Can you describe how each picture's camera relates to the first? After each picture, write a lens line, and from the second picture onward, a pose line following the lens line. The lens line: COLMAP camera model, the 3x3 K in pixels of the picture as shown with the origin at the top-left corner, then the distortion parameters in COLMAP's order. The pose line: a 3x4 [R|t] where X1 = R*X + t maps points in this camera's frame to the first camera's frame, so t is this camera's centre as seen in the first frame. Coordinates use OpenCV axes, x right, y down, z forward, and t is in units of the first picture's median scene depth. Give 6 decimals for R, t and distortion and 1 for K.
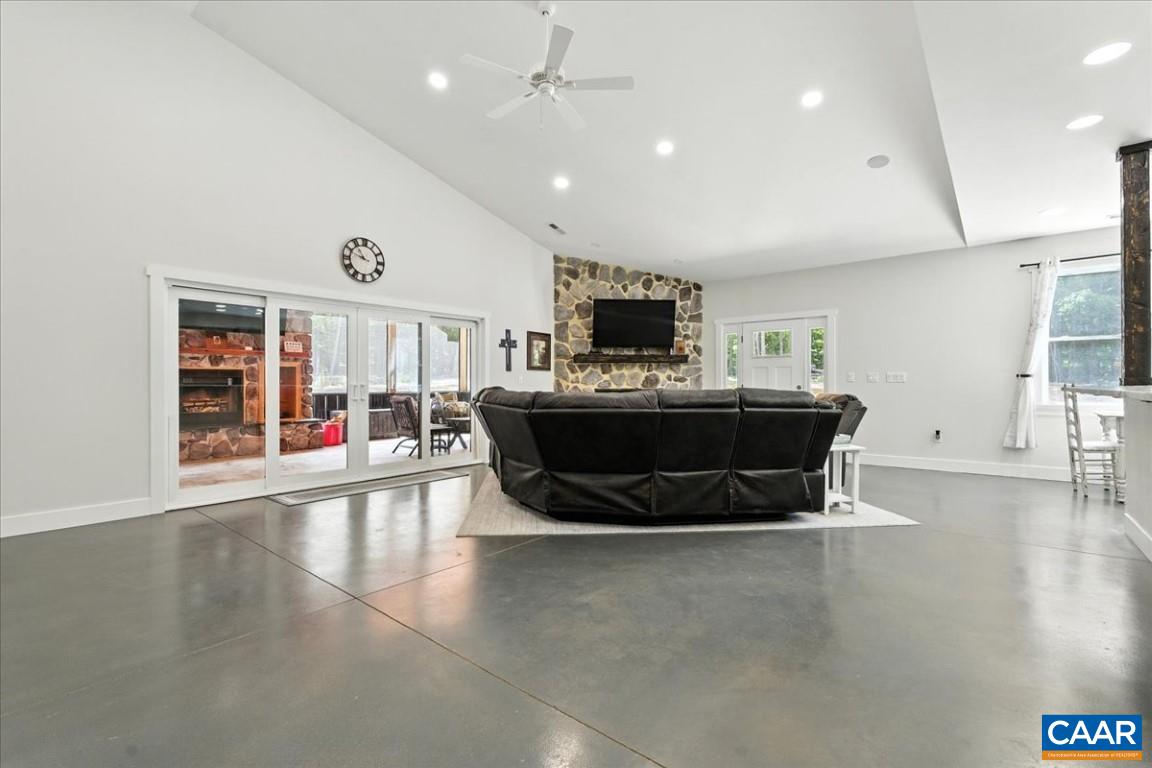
lens RADIAL K [[516.3, 0, 576.0], [0, 516.3, 384.0], [0, 0, 1]] dist [-0.000747, -0.000079]
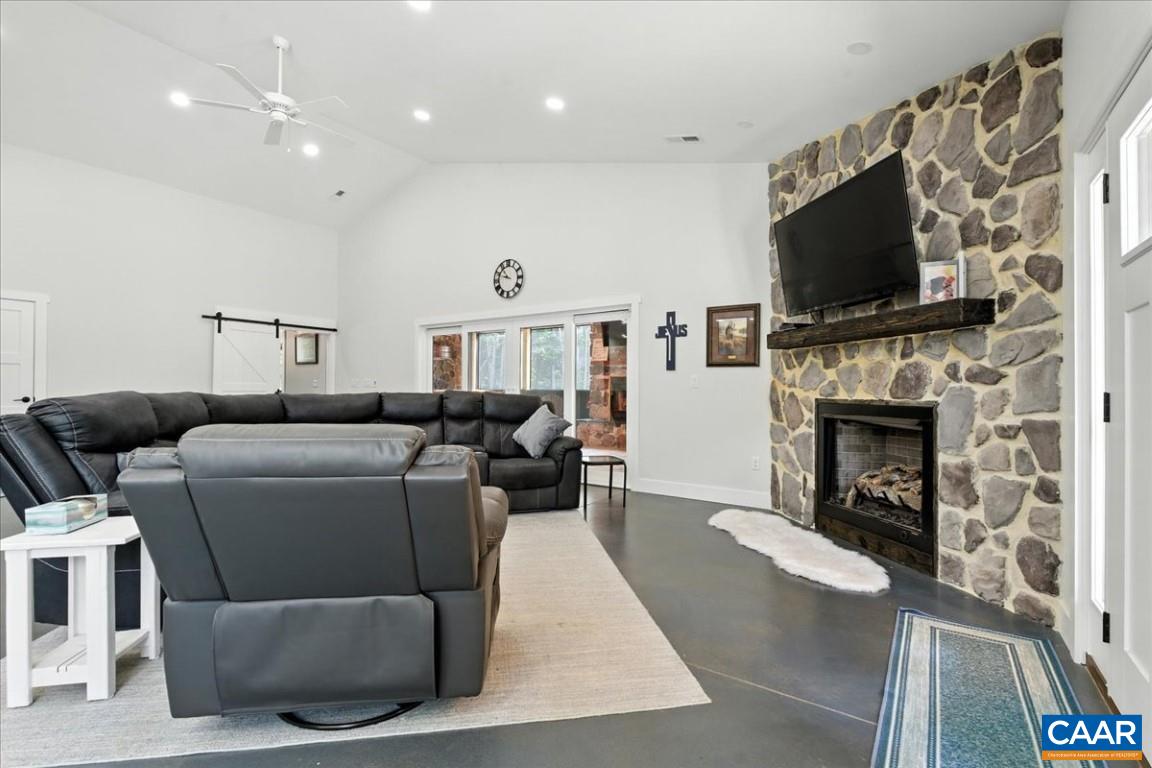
lens RADIAL K [[516.3, 0, 576.0], [0, 516.3, 384.0], [0, 0, 1]] dist [-0.000747, -0.000079]
pose [[0.084515, -0.007560, -0.996394, 0.507732], [-0.003635, 0.999962, -0.007895, -0.000221], [0.996416, 0.004289, 0.084484, 0.731926]]
